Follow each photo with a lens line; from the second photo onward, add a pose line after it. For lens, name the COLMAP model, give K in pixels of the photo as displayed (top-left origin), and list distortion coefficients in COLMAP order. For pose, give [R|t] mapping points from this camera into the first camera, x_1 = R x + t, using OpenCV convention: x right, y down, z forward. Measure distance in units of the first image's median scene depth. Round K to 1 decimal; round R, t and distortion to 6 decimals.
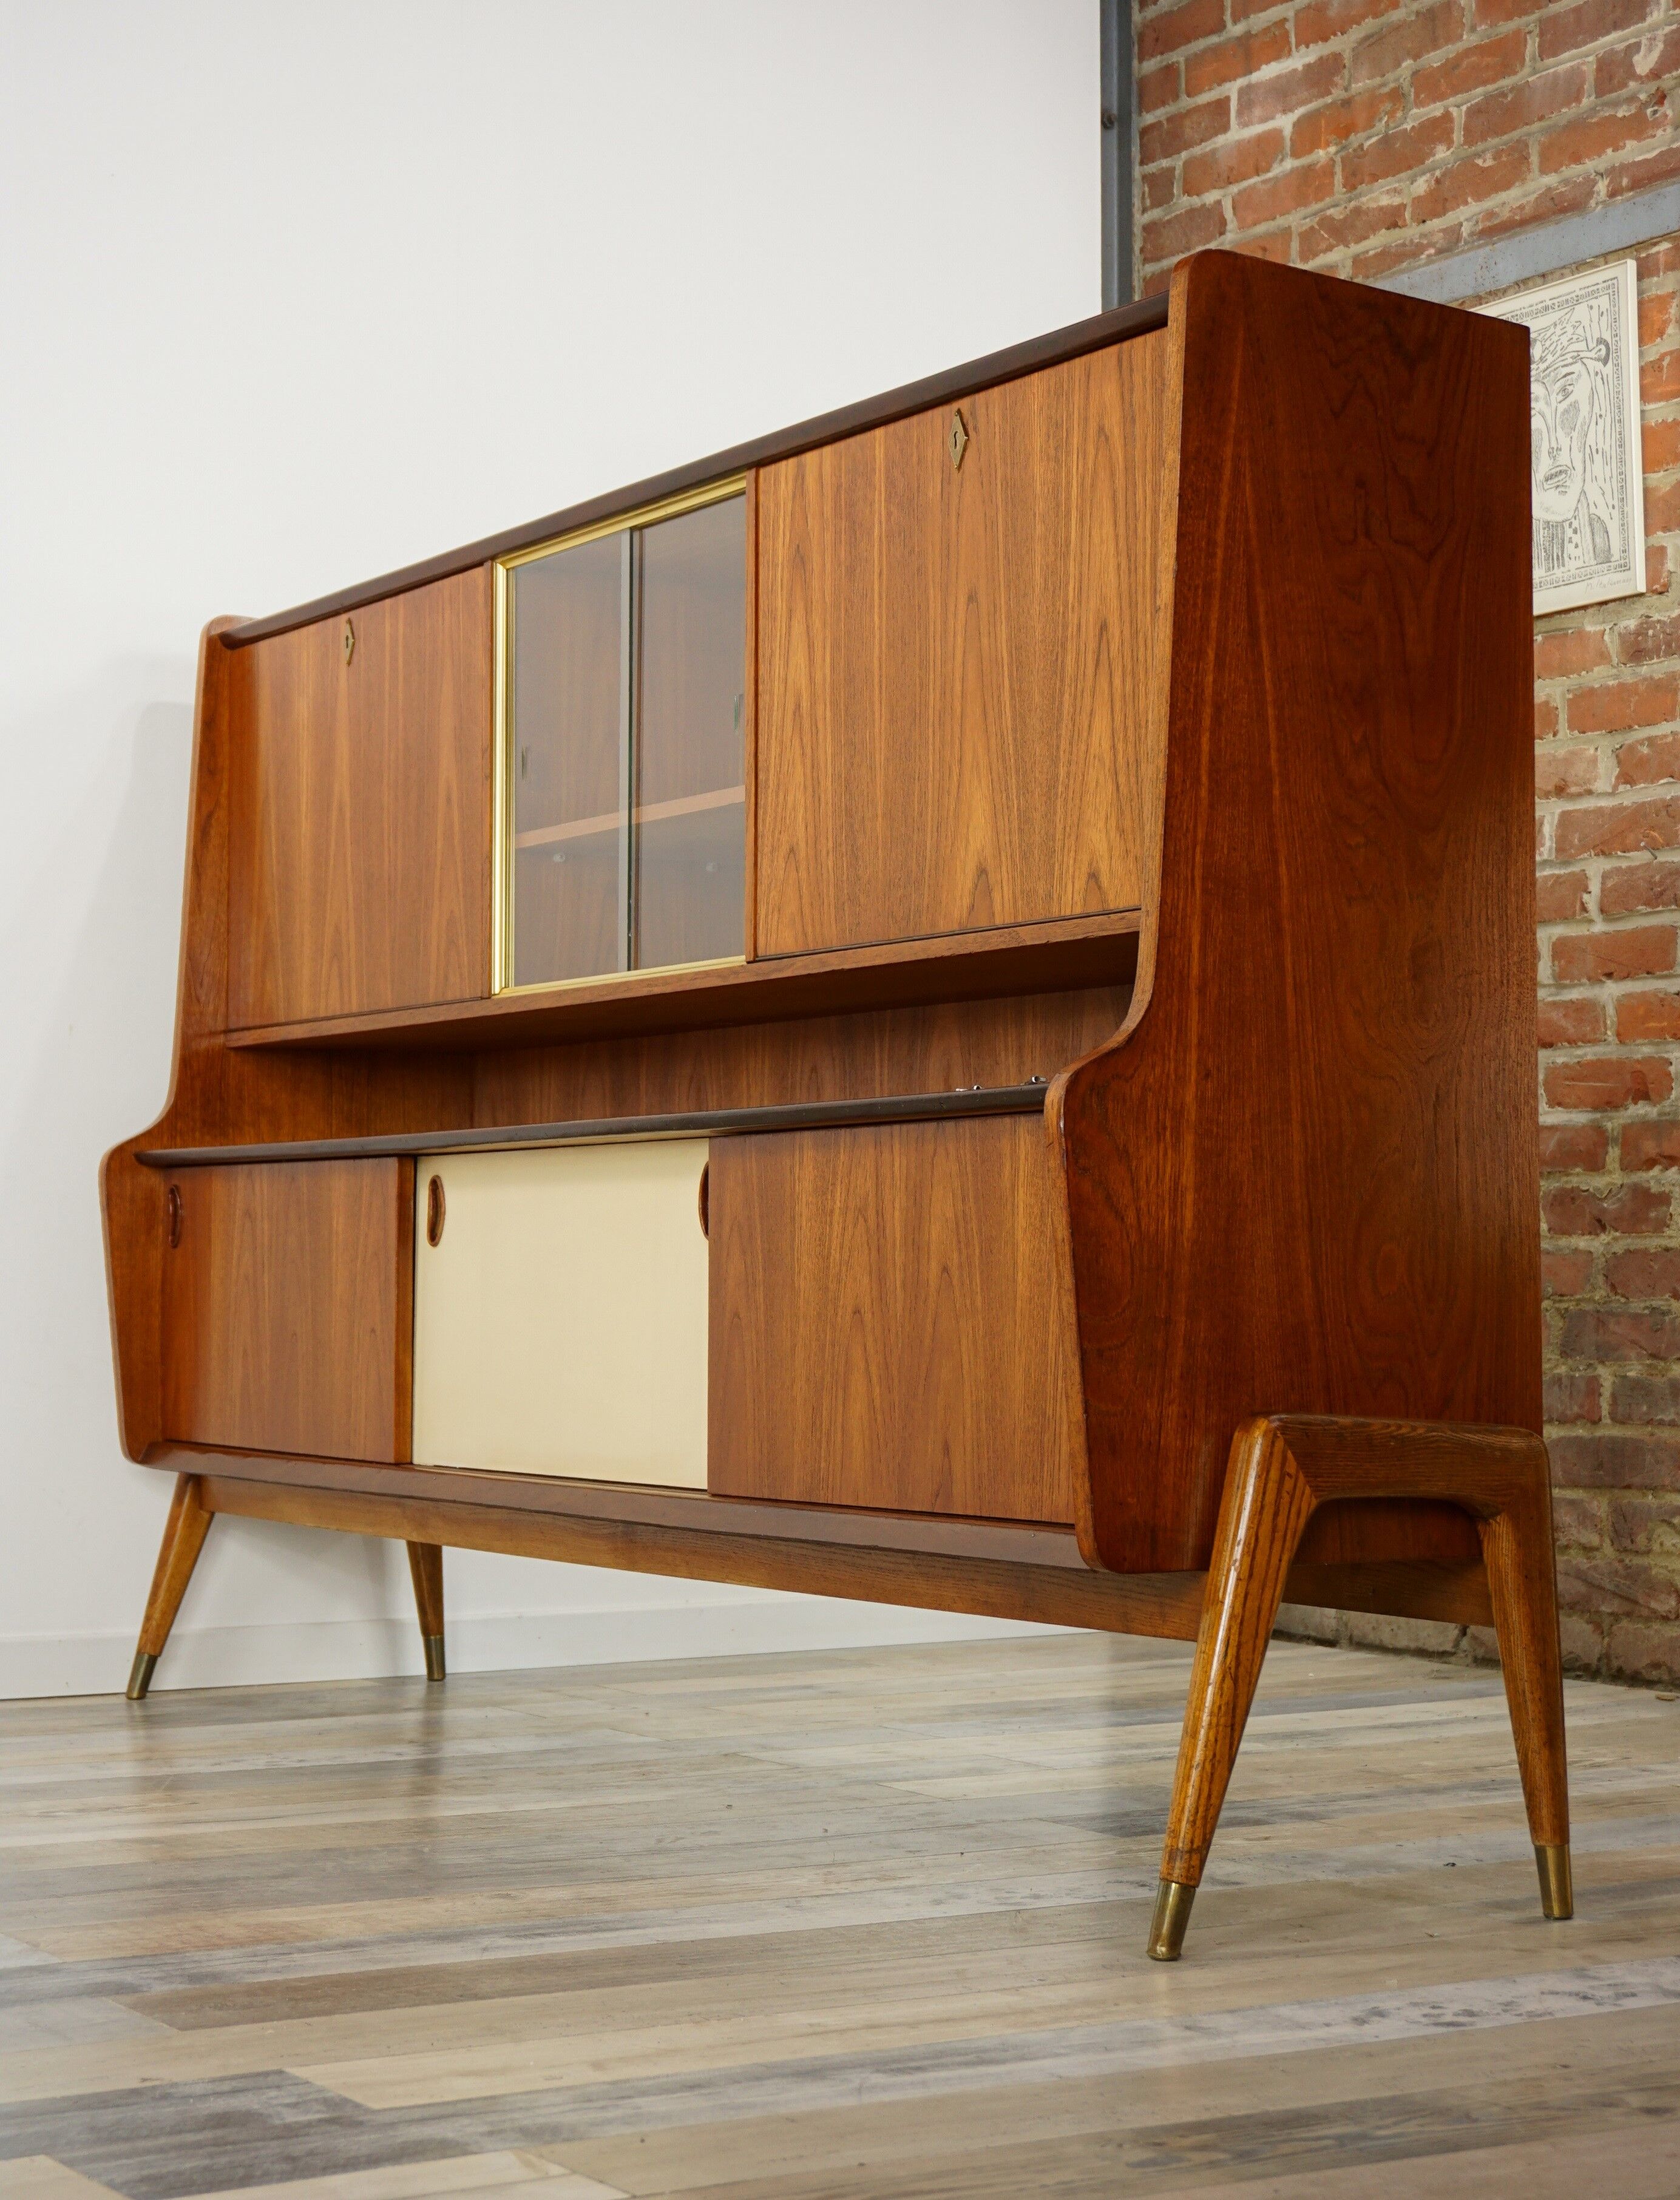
lens RADIAL K [[3636.8, 0, 843.3], [0, 3636.8, 1030.1], [0, 0, 1]] dist [0.022566, -0.049284]
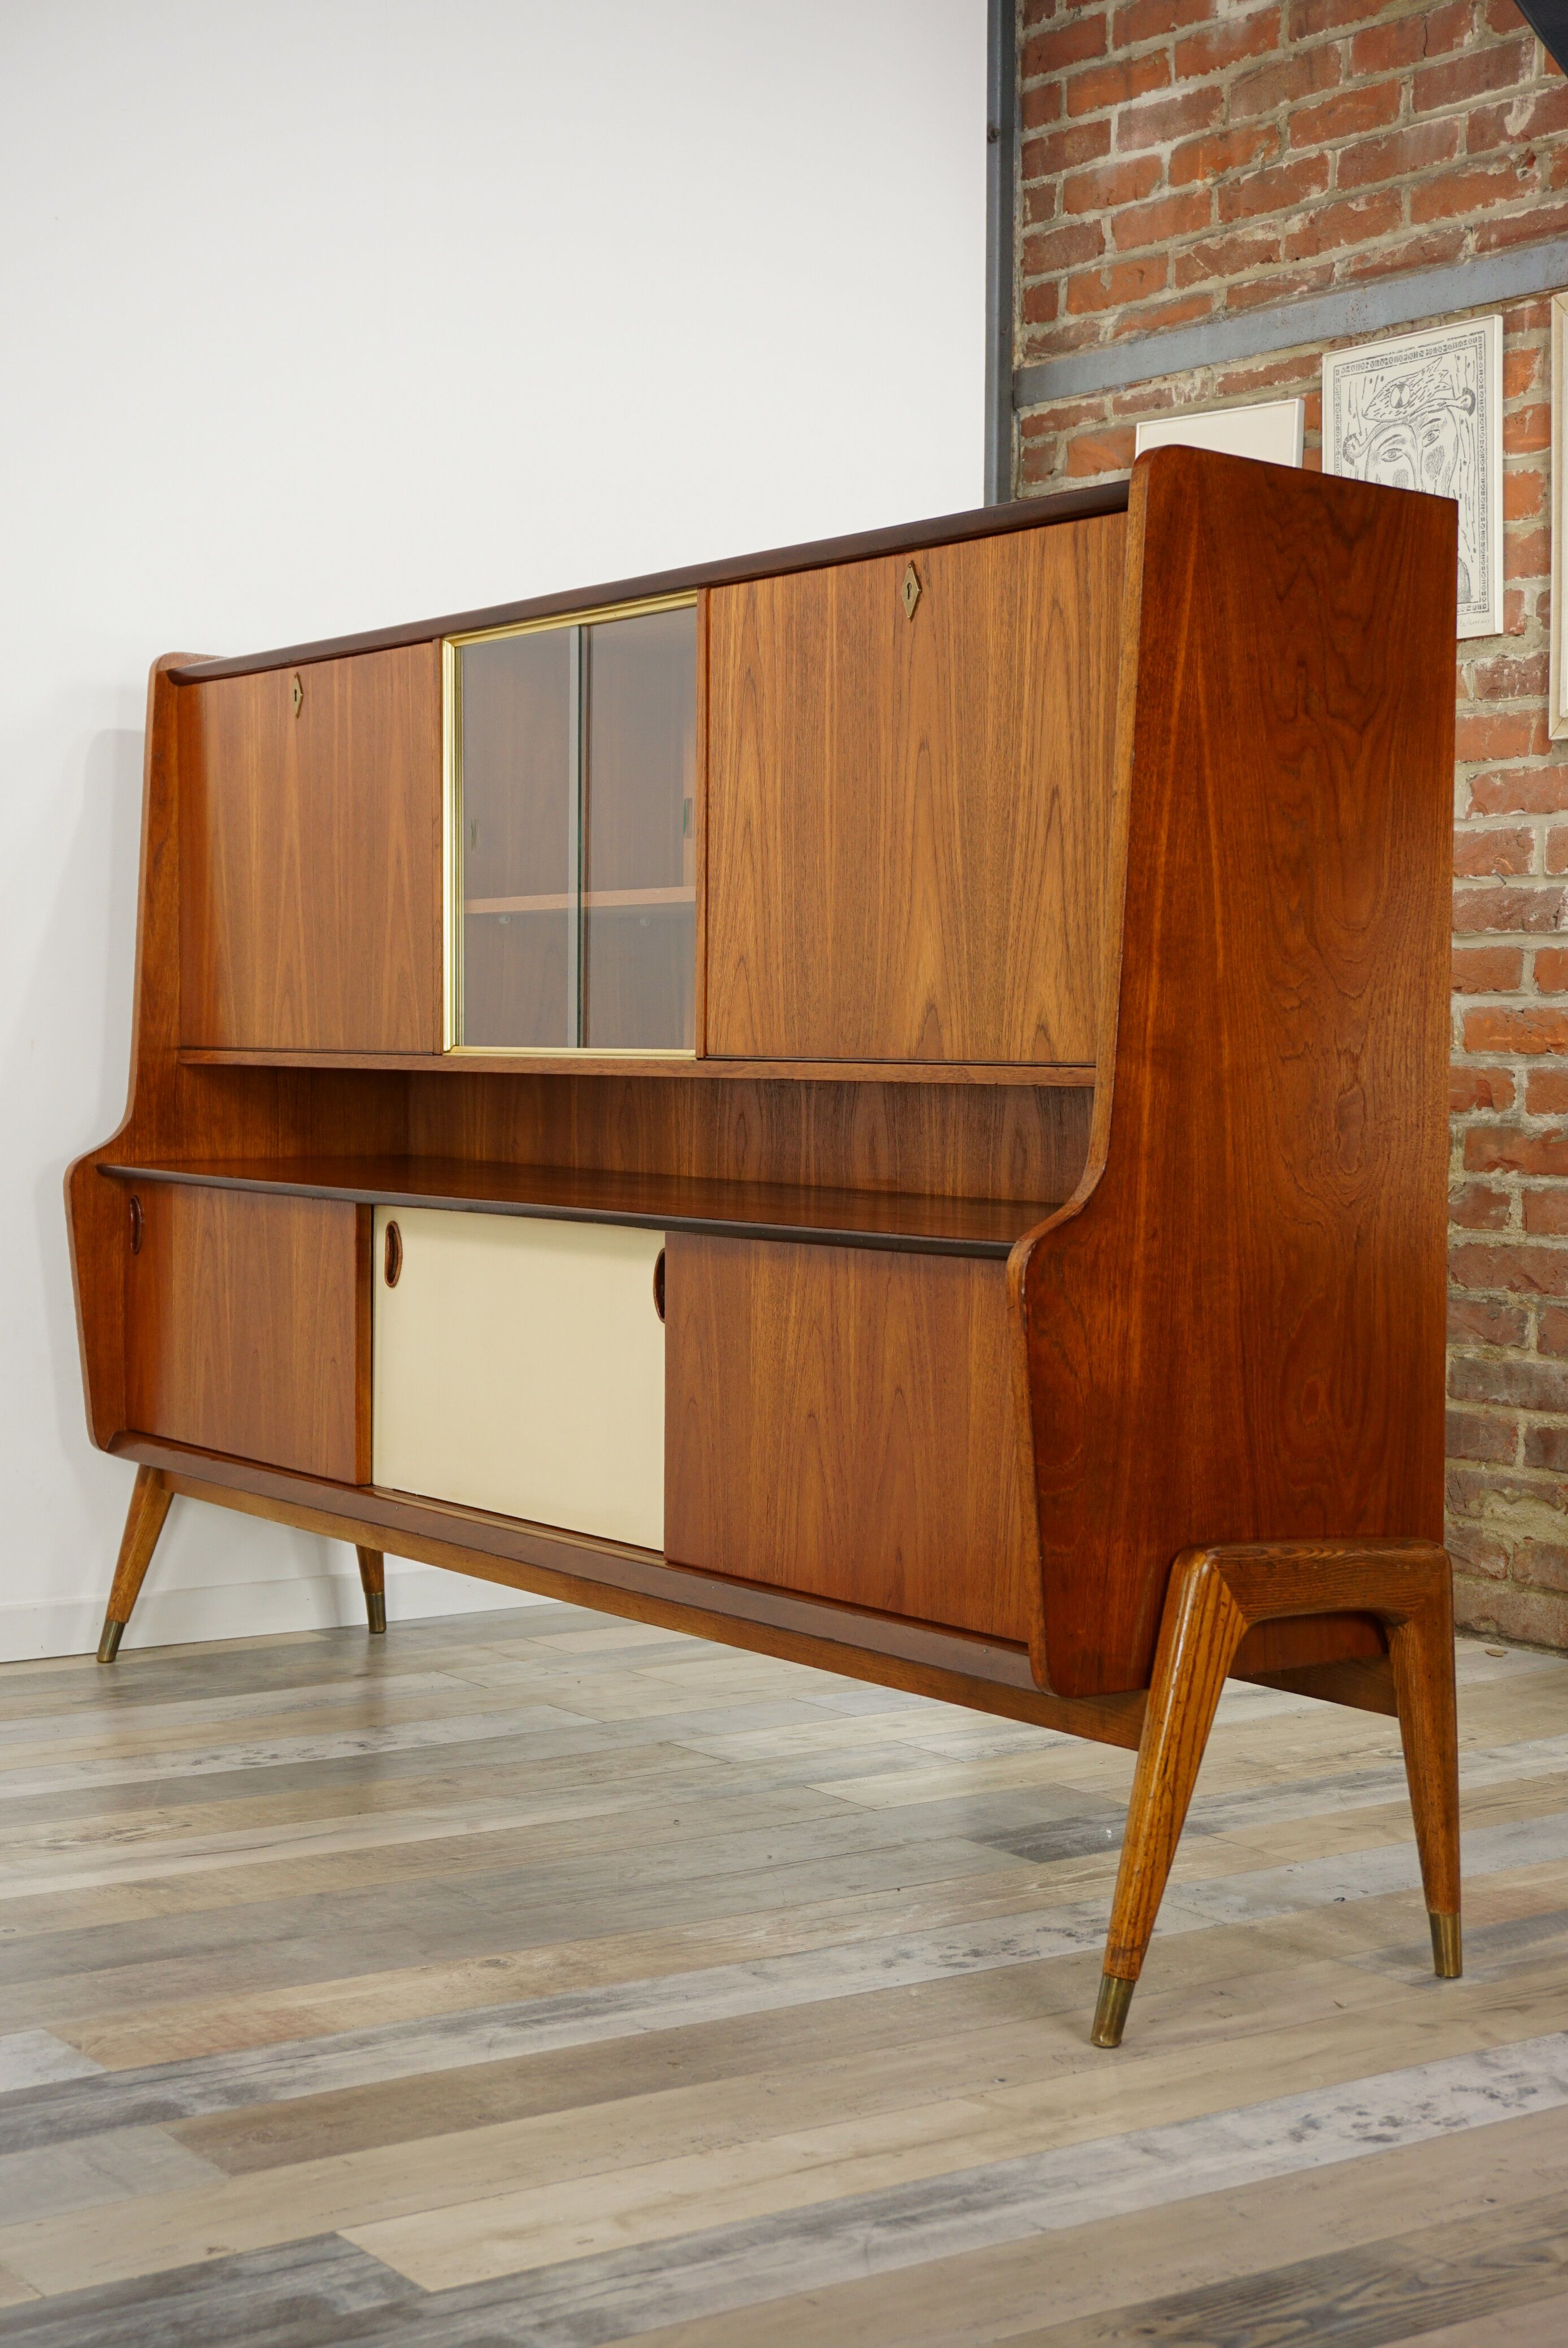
lens RADIAL K [[3311.3, 0, 784.0], [0, 3311.3, 1174.0], [0, 0, 1]] dist [0.005838, -0.032254]
pose [[0.999210, 0.002287, 0.039669, -0.039198], [-0.006737, 0.993637, 0.112426, -0.093758], [-0.039160, -0.112604, 0.992868, 0.029505]]
